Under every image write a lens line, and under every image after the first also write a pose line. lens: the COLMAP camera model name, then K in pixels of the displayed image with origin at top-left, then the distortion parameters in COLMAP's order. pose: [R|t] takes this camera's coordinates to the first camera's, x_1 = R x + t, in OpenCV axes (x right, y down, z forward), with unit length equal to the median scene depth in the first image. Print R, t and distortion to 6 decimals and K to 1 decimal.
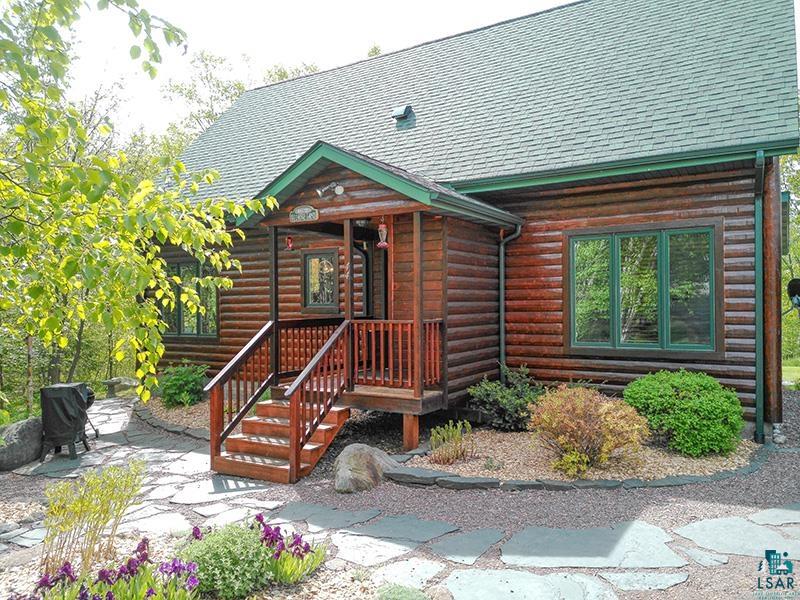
lens RADIAL K [[593.5, 0, 410.5], [0, 593.5, 302.9], [0, 0, 1]] dist [0.119971, -0.142102]
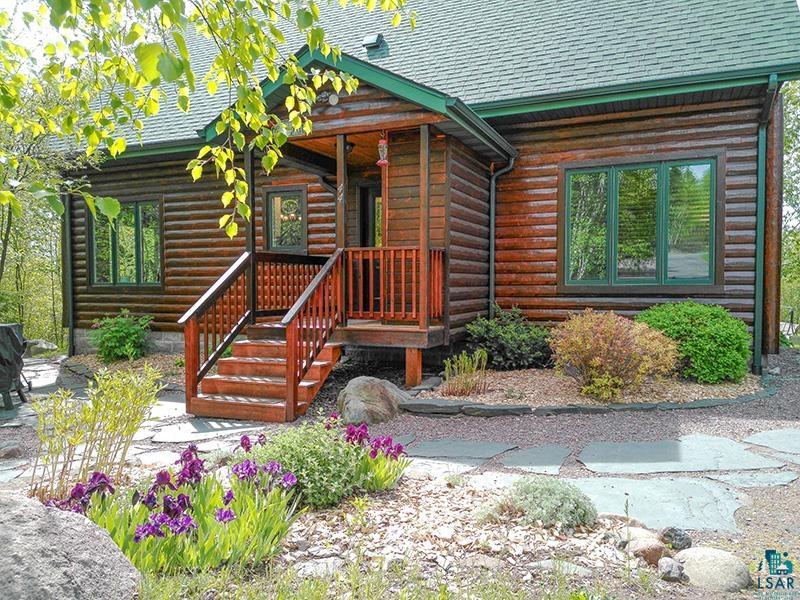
lens RADIAL K [[593.5, 0, 410.5], [0, 593.5, 302.9], [0, 0, 1]] dist [0.119971, -0.142102]
pose [[0.990863, 0.003932, 0.134817, -0.123803], [-0.008409, 0.999431, 0.032657, 0.082610], [-0.134612, -0.033492, 0.990332, 0.088242]]
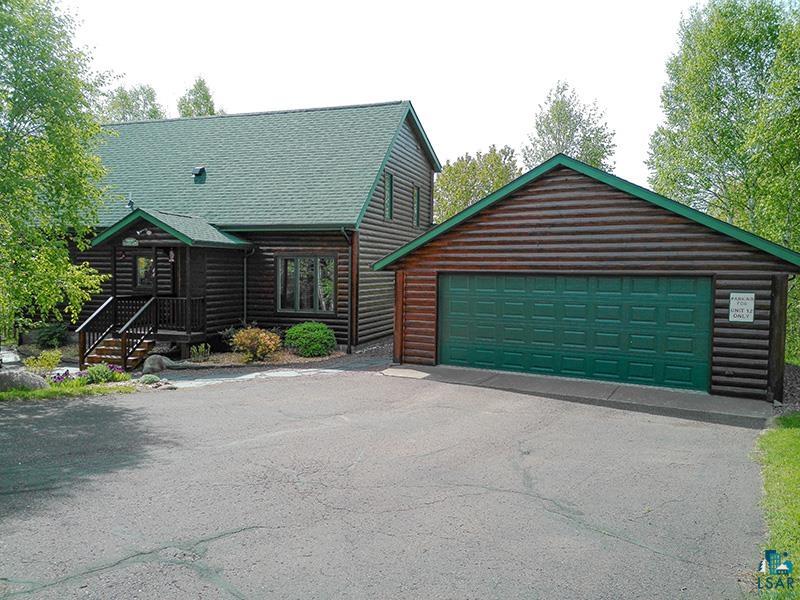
lens RADIAL K [[615.7, 0, 401.2], [0, 615.7, 287.4], [0, 0, 1]] dist [0.105973, -0.170667]
pose [[0.979918, 0.013106, 0.198970, 0.293826], [-0.019090, 0.999420, 0.028186, -0.079766], [-0.198485, -0.031419, 0.979600, -1.216448]]
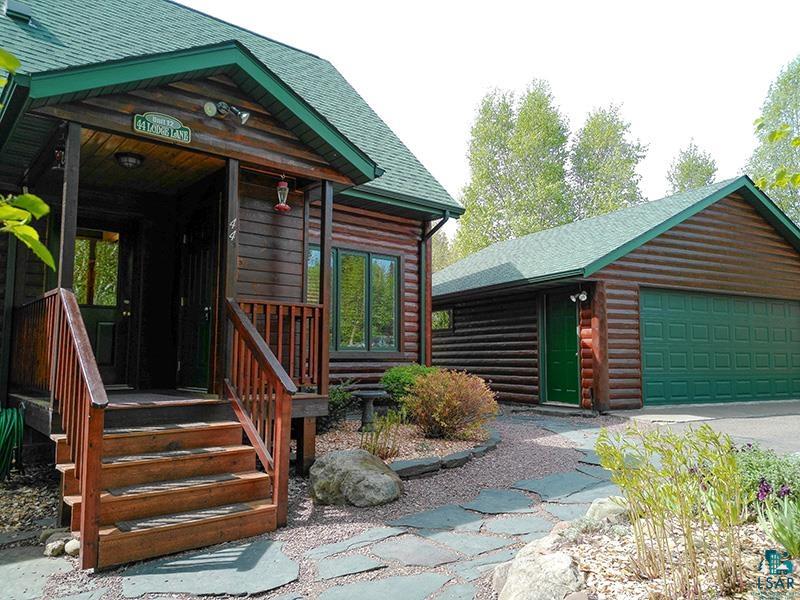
lens RADIAL K [[593.5, 0, 410.5], [0, 593.5, 302.9], [0, 0, 1]] dist [0.119971, -0.142102]
pose [[0.330834, 0.095020, 0.938893, -0.714458], [-0.011296, 0.995245, -0.096743, 0.102614], [-0.943621, 0.021400, 0.330334, 0.566533]]
